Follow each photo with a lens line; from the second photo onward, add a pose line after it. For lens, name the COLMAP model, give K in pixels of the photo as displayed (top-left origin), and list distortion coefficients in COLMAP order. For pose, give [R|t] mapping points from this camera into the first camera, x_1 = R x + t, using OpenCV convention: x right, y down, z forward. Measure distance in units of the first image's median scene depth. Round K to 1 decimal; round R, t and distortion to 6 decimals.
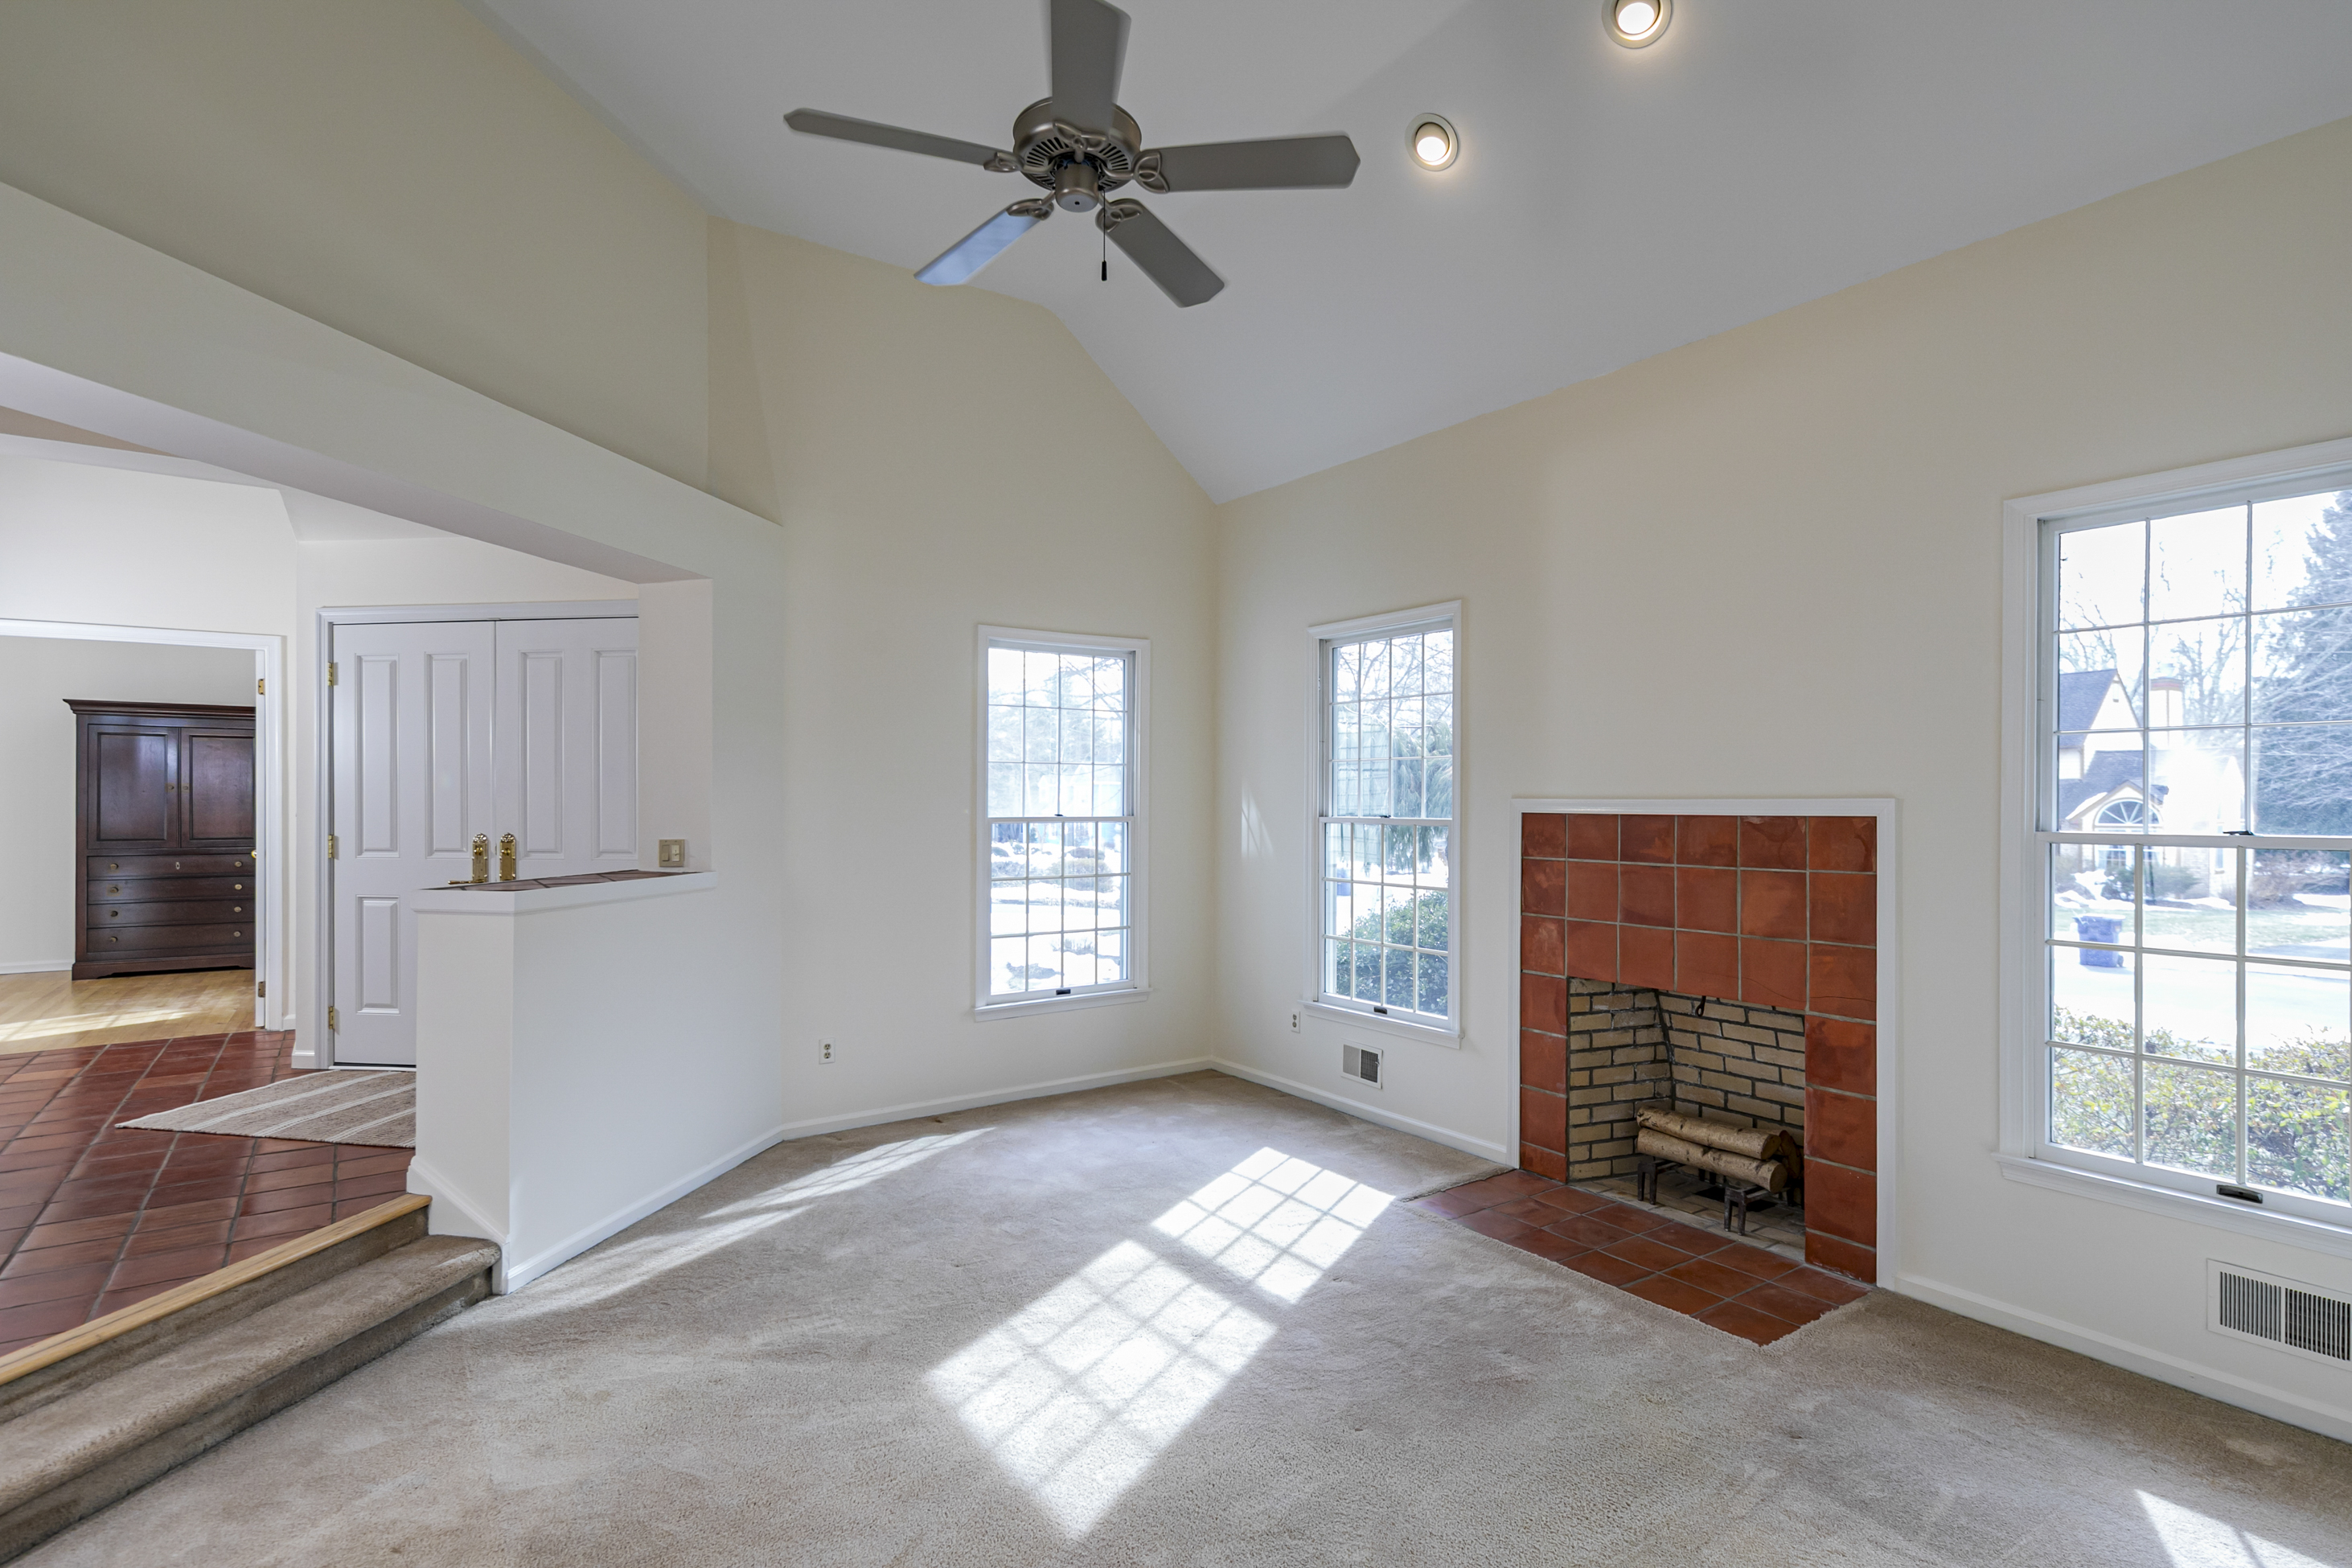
lens RADIAL K [[1154.2, 0, 1178.3], [0, 1154.2, 798.1], [0, 0, 1]] dist [0.018994, -0.006550]
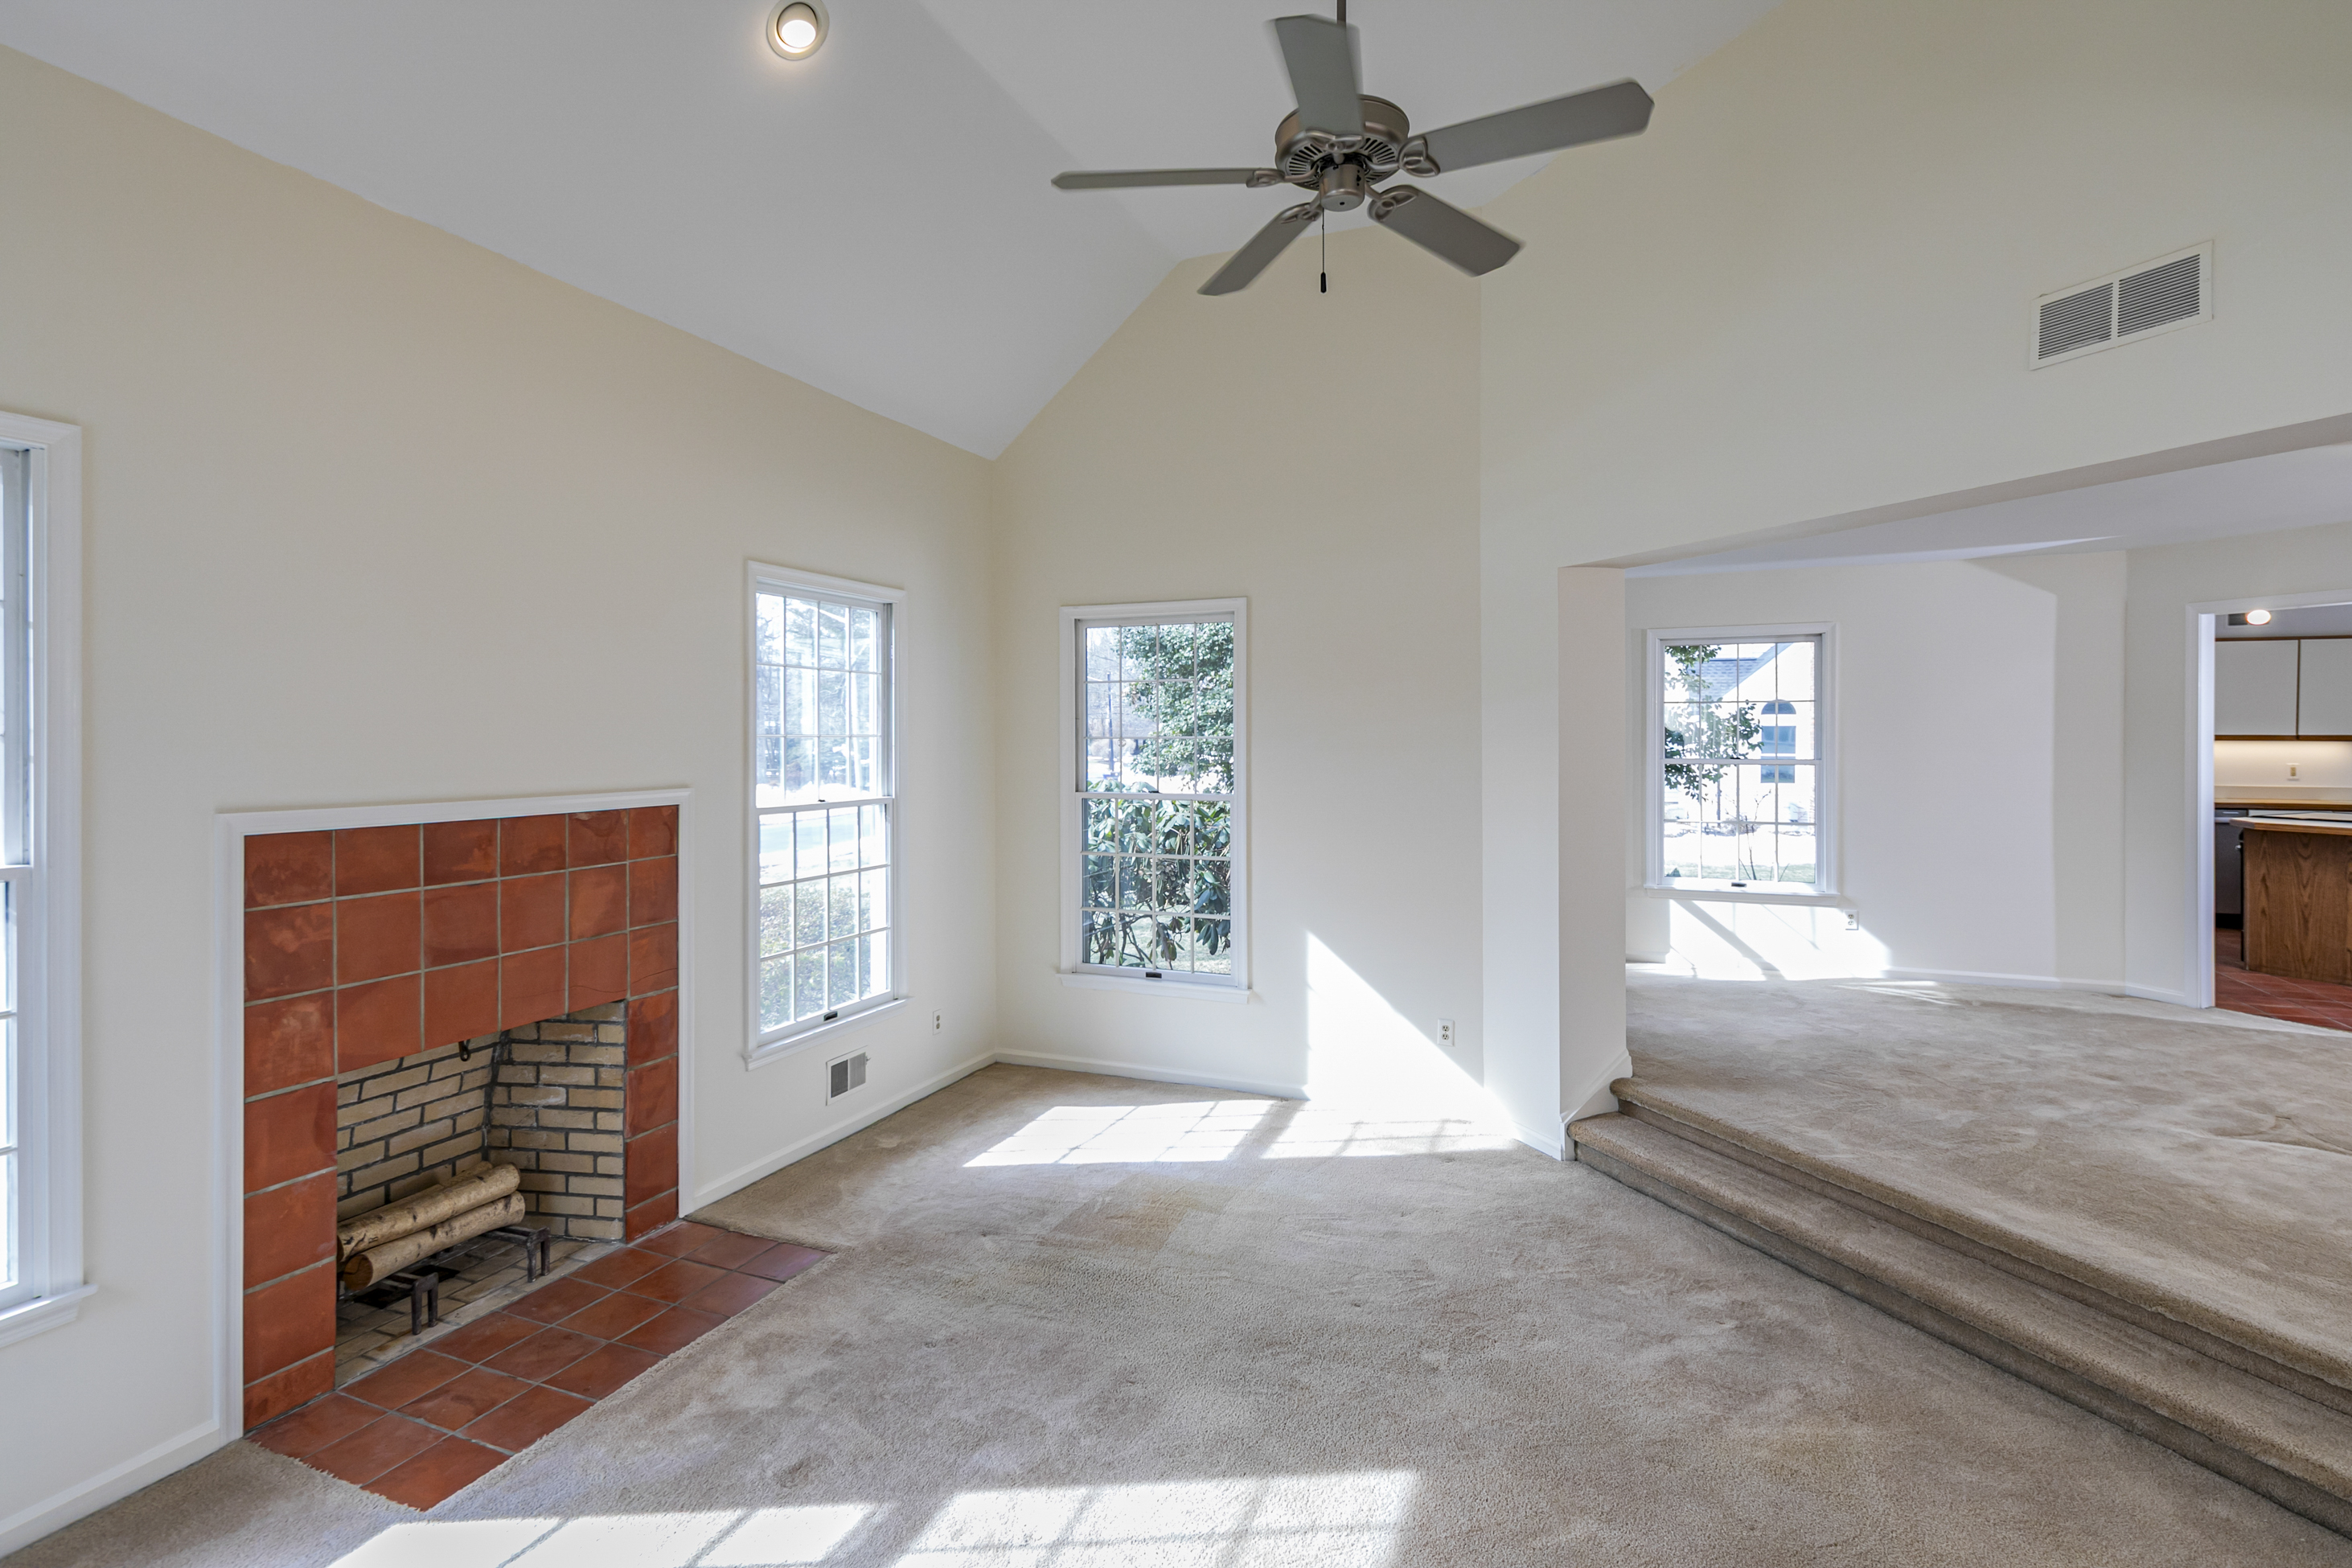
lens RADIAL K [[1154.2, 0, 1153.6], [0, 1154.2, 750.9], [0, 0, 1]] dist [0.018994, -0.006550]
pose [[-0.522797, -0.011620, 0.852378, -0.468425], [0.001350, 0.999895, 0.014458, -0.040283], [-0.852456, 0.008709, -0.522727, 0.933305]]
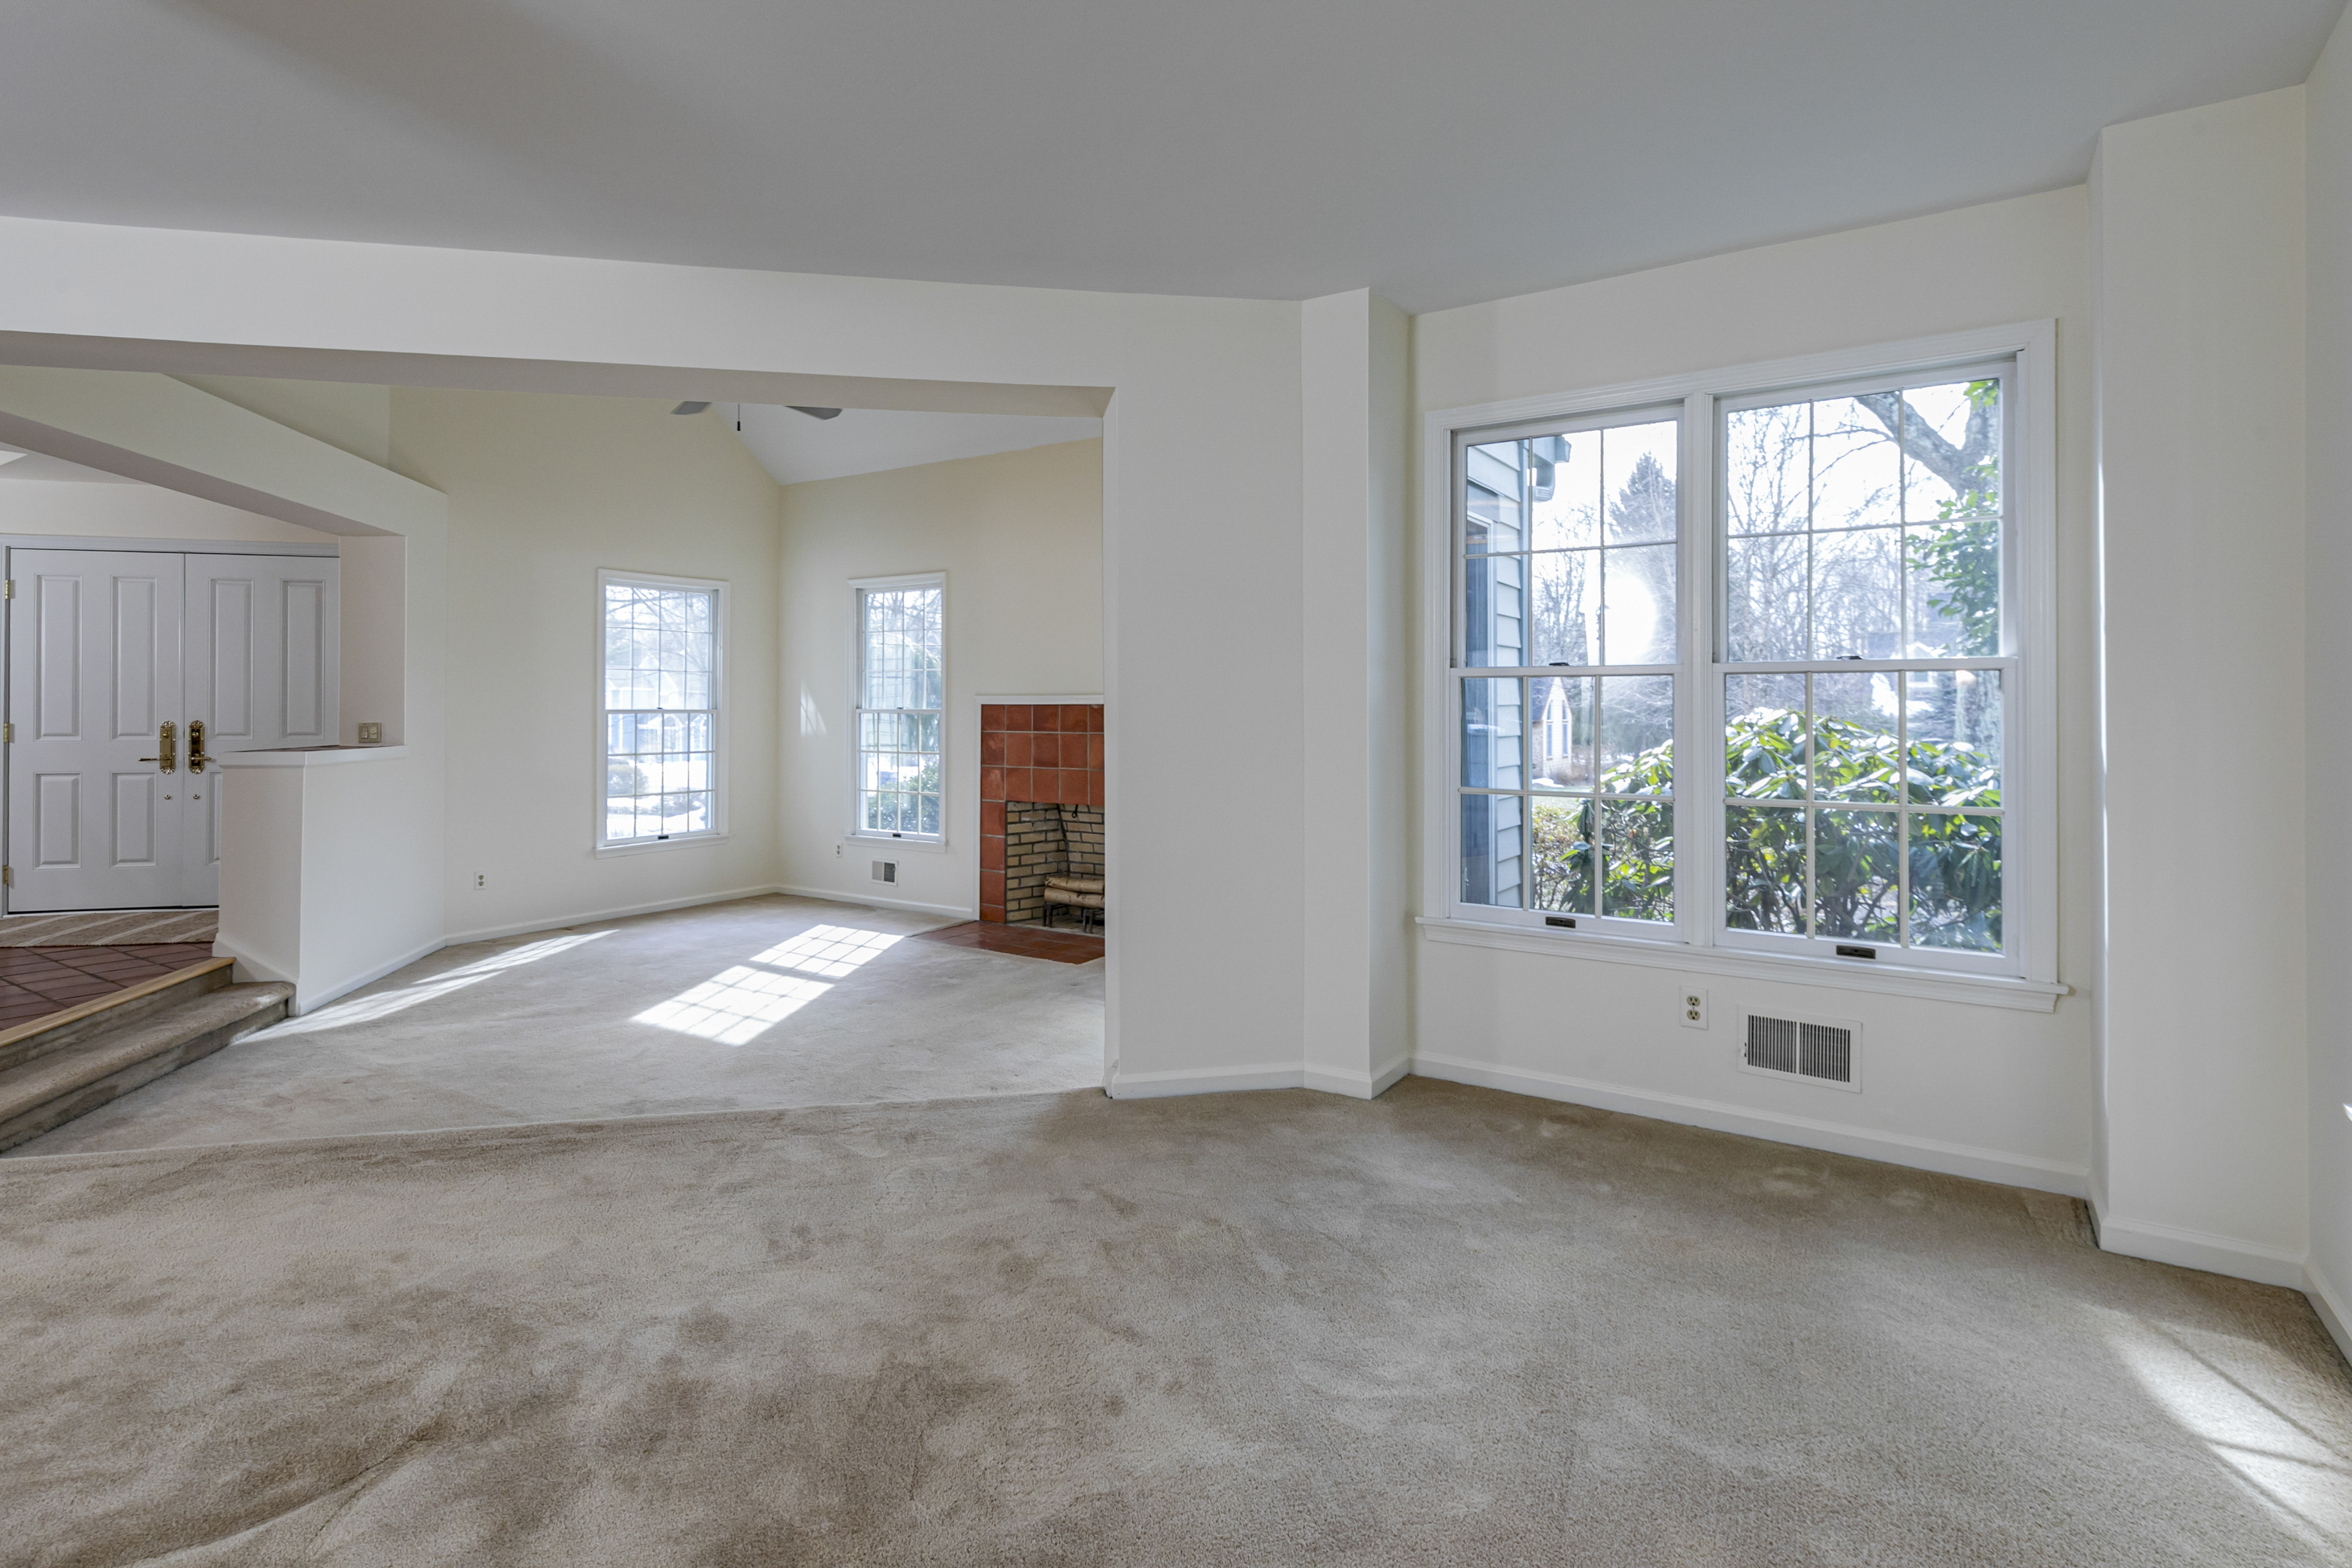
lens RADIAL K [[1154.2, 0, 1166.0], [0, 1154.2, 707.5], [0, 0, 1]] dist [0.018994, -0.006550]
pose [[0.929313, 0.000466, 0.369294, -0.068188], [-0.000451, 1.000000, -0.000127, 0.017613], [-0.369294, -0.000049, 0.929313, -0.644446]]
